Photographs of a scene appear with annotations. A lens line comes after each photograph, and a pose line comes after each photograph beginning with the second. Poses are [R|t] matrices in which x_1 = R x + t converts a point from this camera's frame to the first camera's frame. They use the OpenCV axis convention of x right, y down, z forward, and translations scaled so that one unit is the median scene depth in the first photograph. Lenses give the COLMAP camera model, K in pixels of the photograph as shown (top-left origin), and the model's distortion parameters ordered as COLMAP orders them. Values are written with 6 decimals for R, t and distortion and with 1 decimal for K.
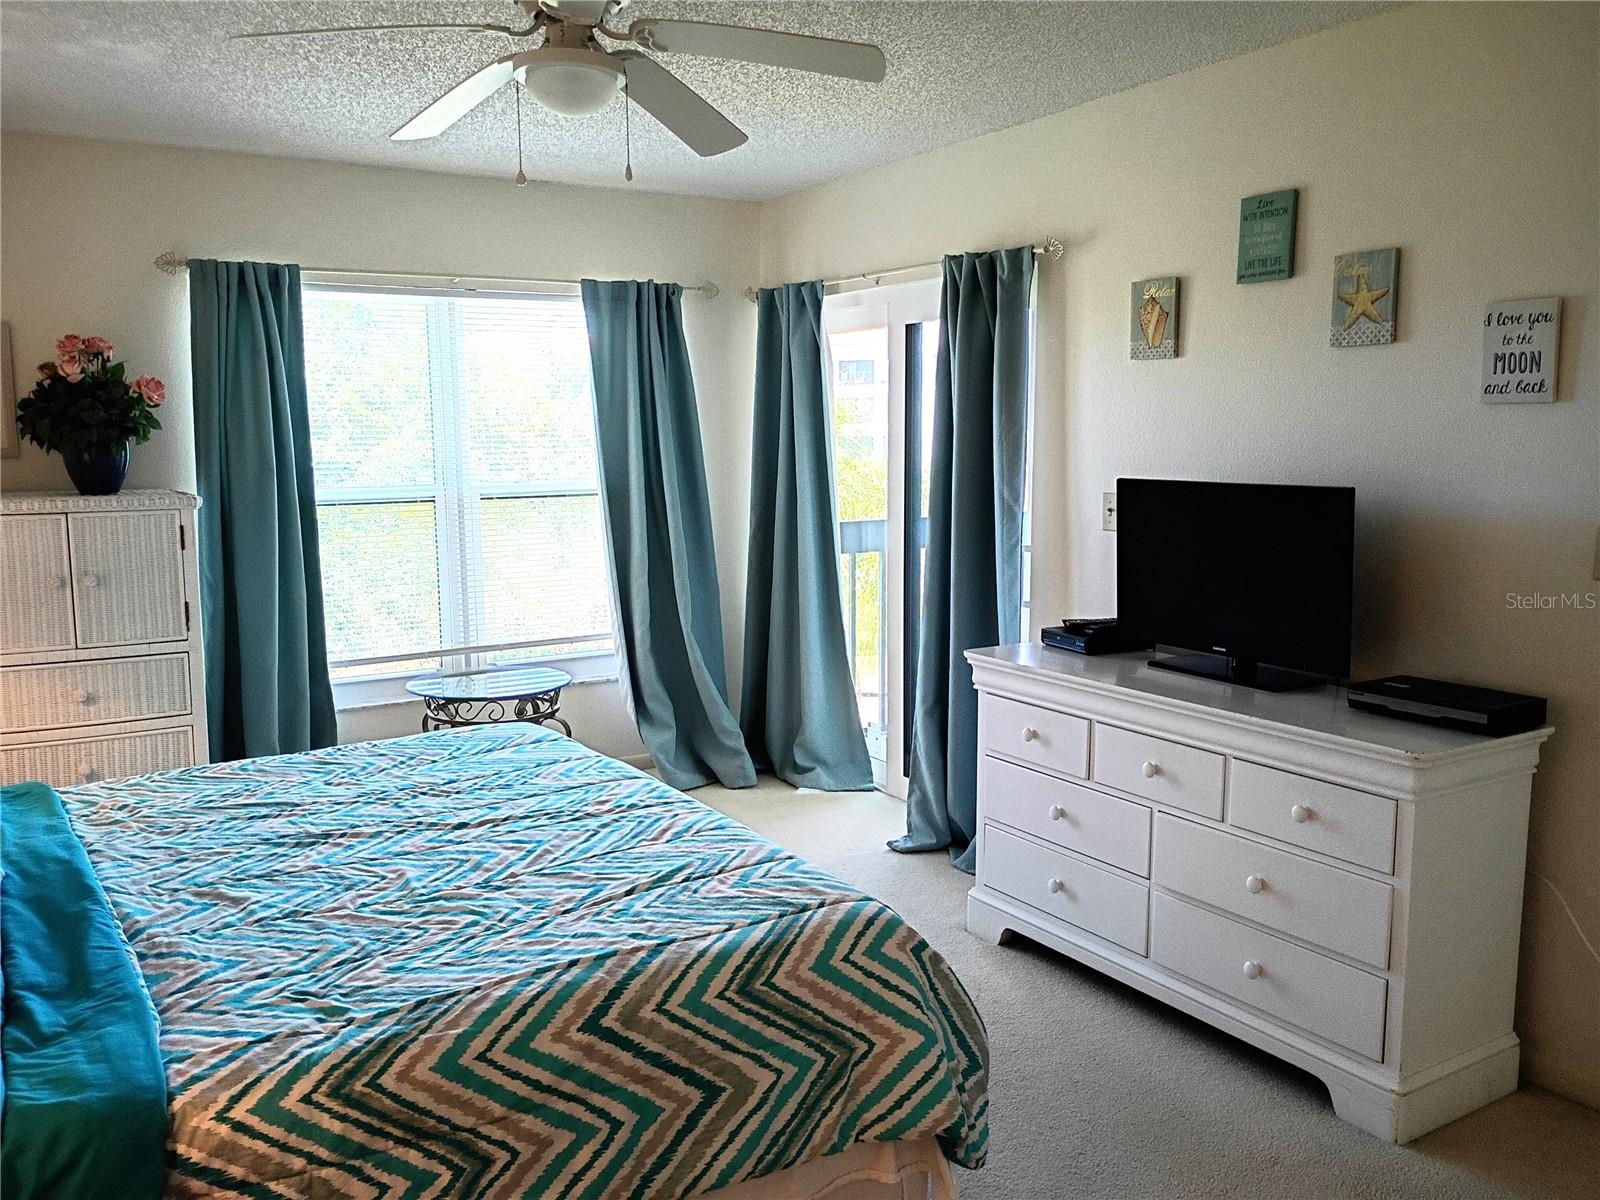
lens RADIAL K [[1324.6, 0, 791.0], [0, 1324.6, 598.0], [0, 0, 1]] dist [0.045632, -0.034885]
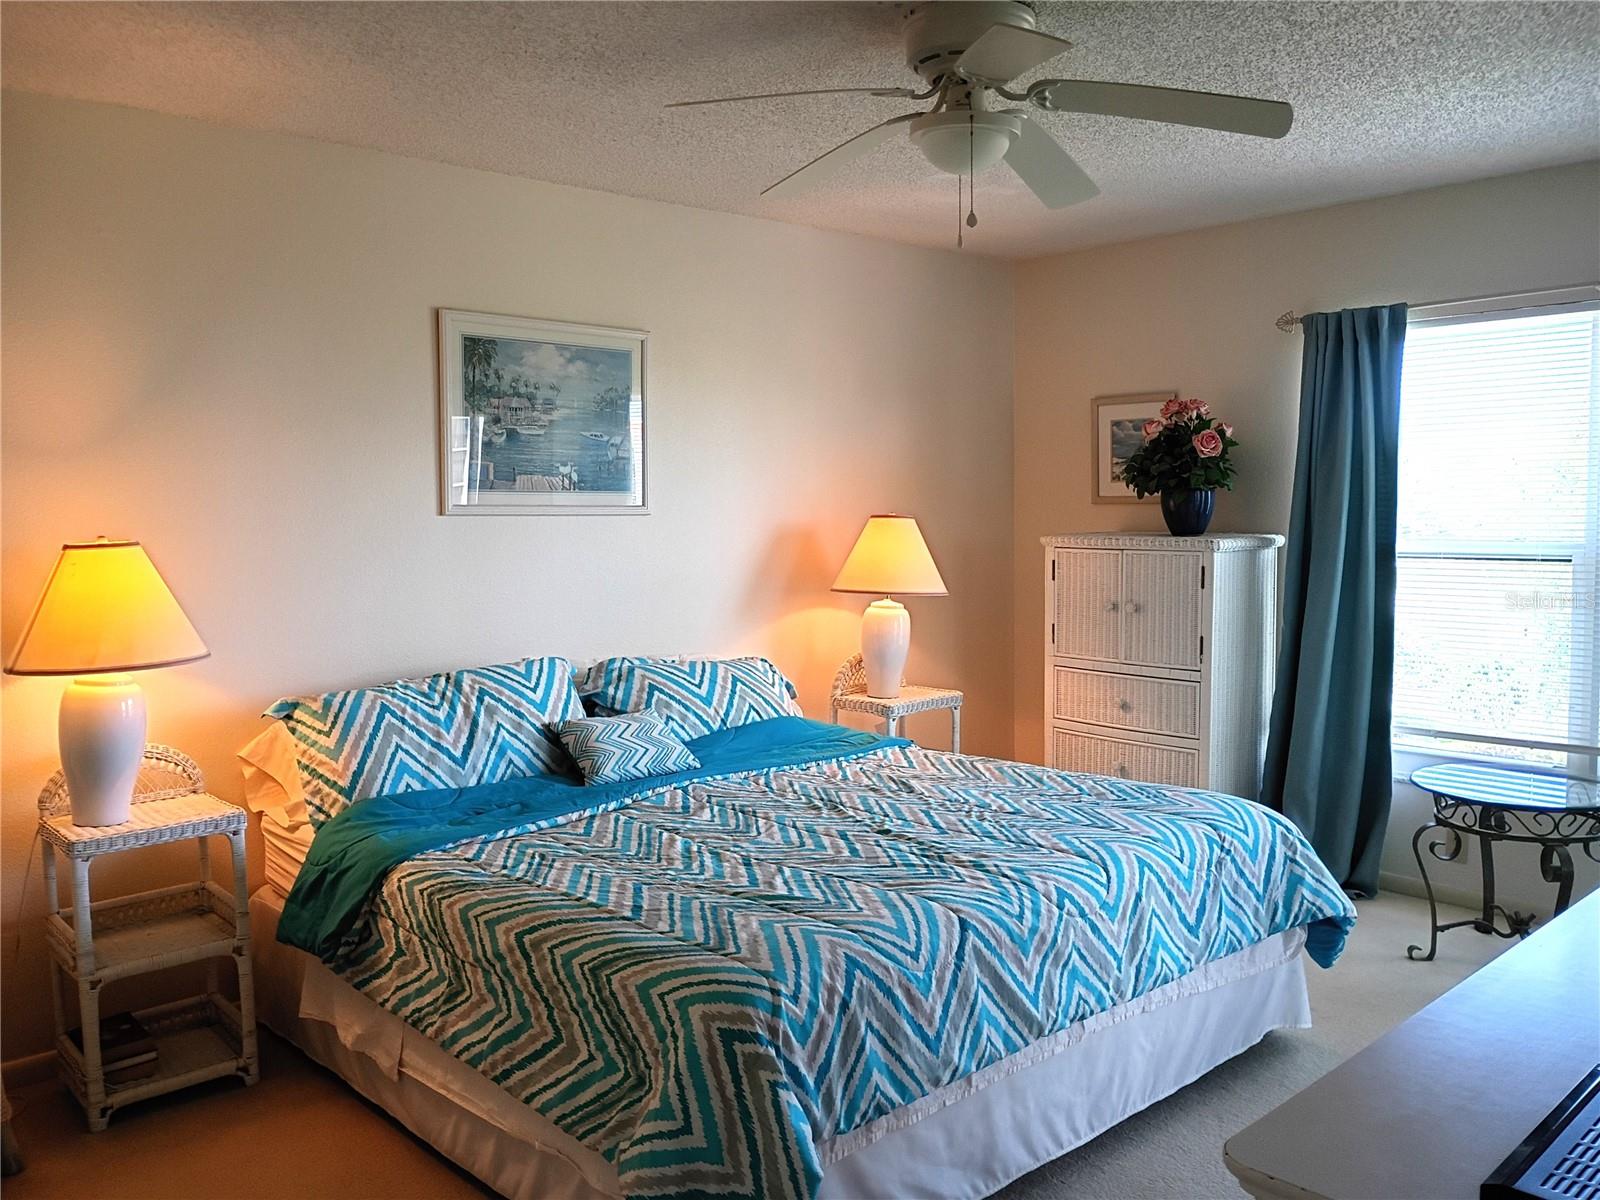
lens RADIAL K [[1324.6, 0, 790.9], [0, 1324.6, 601.3], [0, 0, 1]] dist [0.045632, -0.034885]
pose [[0.203282, 0.083671, -0.975539, 0.844099], [-0.114939, 0.991492, 0.061089, -0.083735], [0.972351, 0.099709, 0.211169, 0.696408]]
